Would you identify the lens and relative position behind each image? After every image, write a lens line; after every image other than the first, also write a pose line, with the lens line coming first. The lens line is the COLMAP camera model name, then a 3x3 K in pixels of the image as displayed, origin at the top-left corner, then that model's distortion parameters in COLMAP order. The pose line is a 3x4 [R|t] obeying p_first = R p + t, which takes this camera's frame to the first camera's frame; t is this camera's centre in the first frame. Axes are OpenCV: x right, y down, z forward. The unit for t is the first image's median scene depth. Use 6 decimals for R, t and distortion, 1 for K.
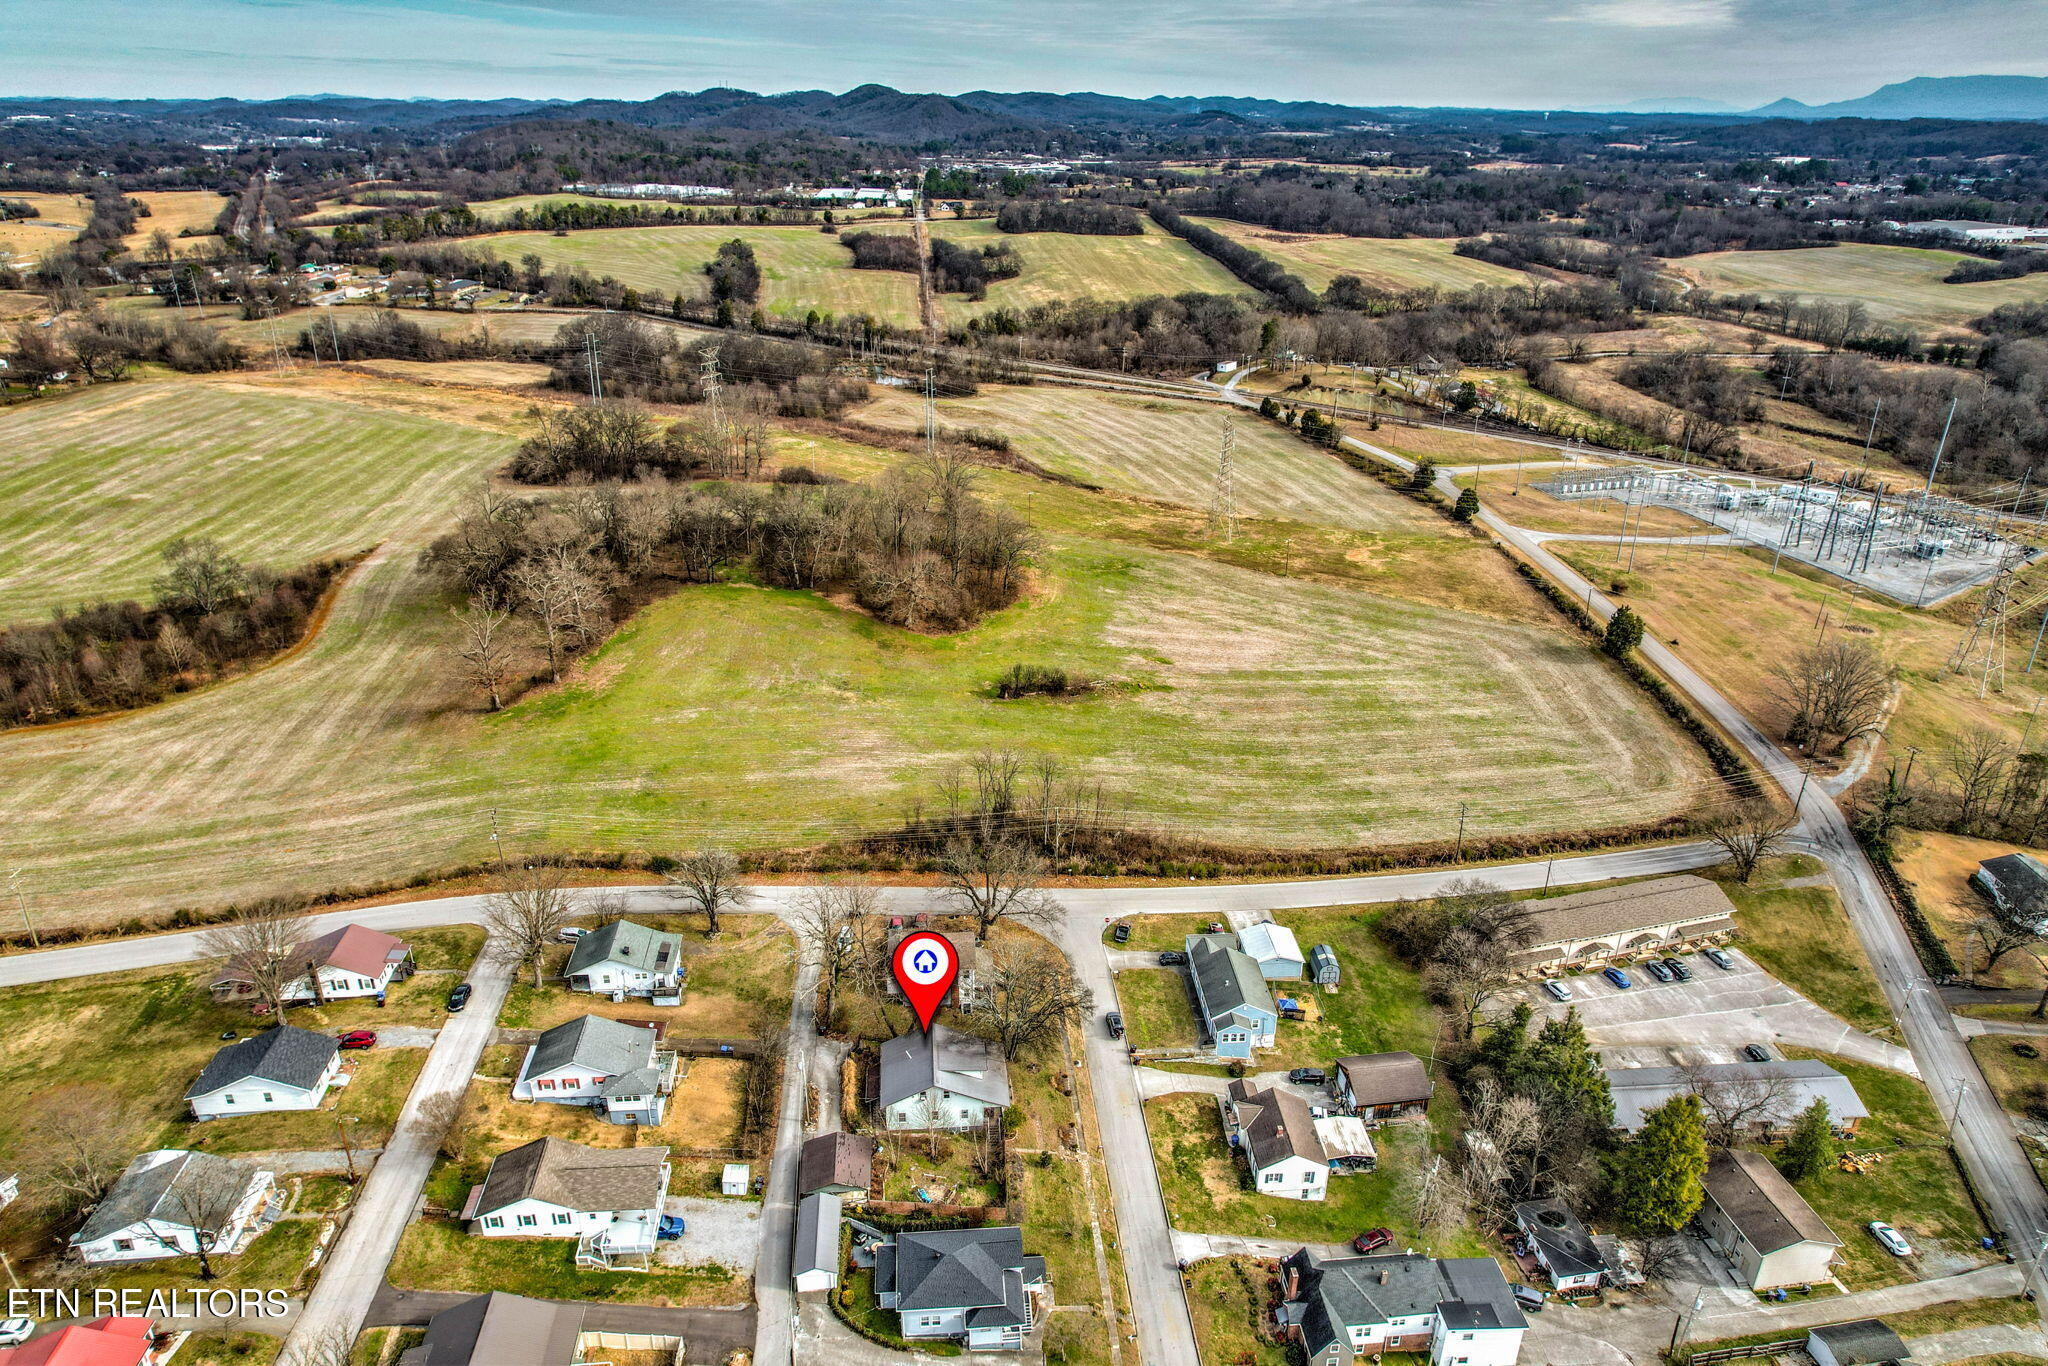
lens RADIAL K [[1304.9, 0, 1024.0], [0, 1304.9, 683.0], [0, 0, 1]] dist [-0.065319, 0.061862]
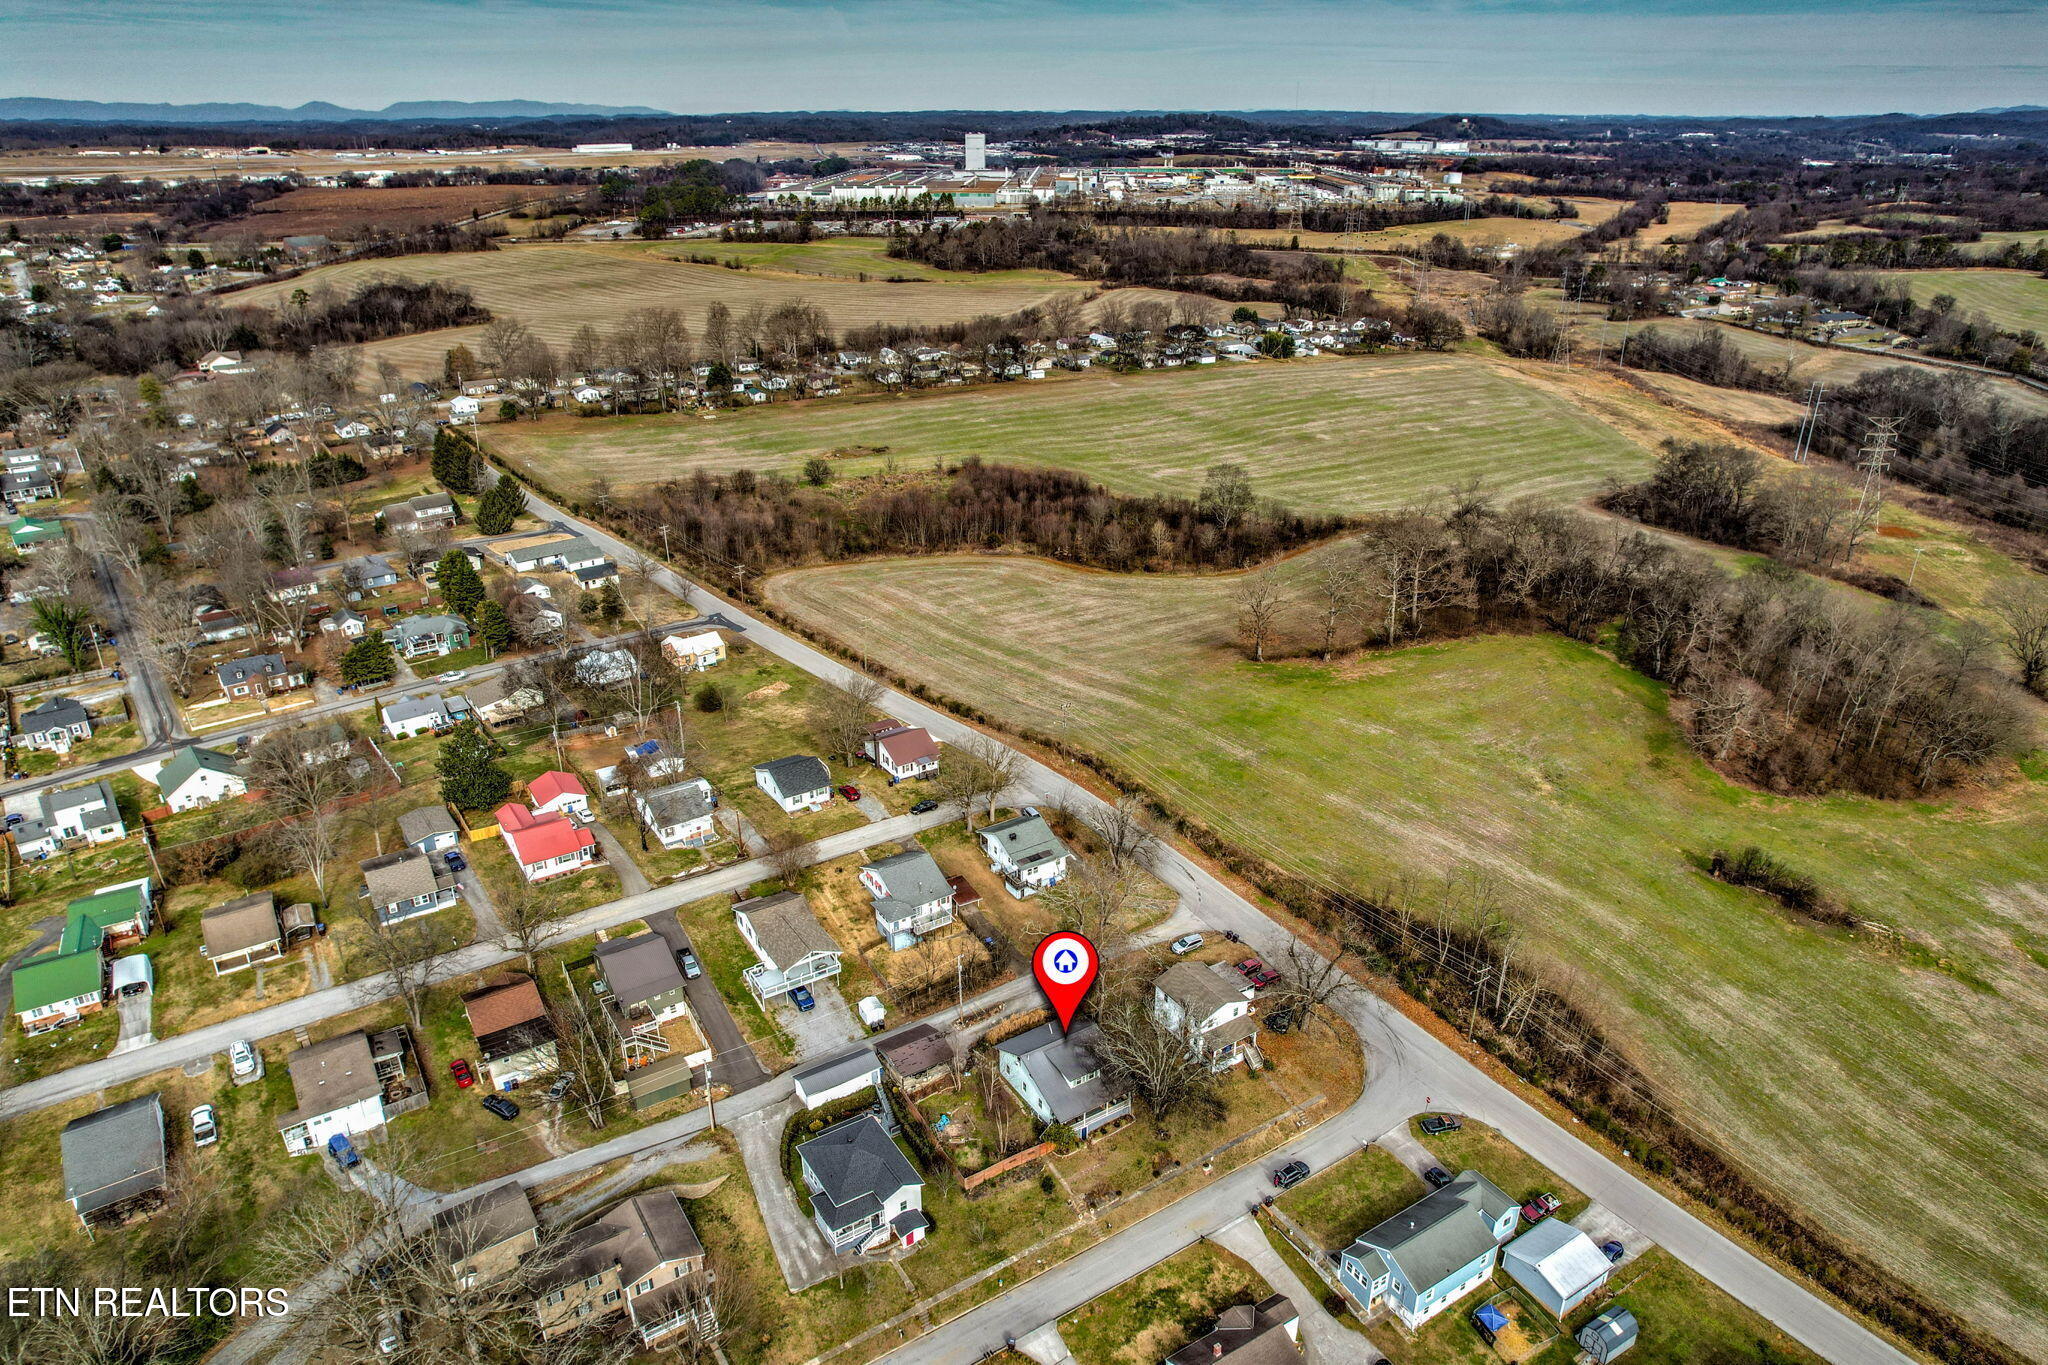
lens RADIAL K [[1304.9, 0, 1024.0], [0, 1304.9, 682.5], [0, 0, 1]] dist [-0.065319, 0.061862]
pose [[0.475396, 0.351460, -0.806520, 0.509569], [-0.360118, 0.914157, 0.186097, -0.122460], [0.802692, 0.201973, 0.561153, 0.267230]]
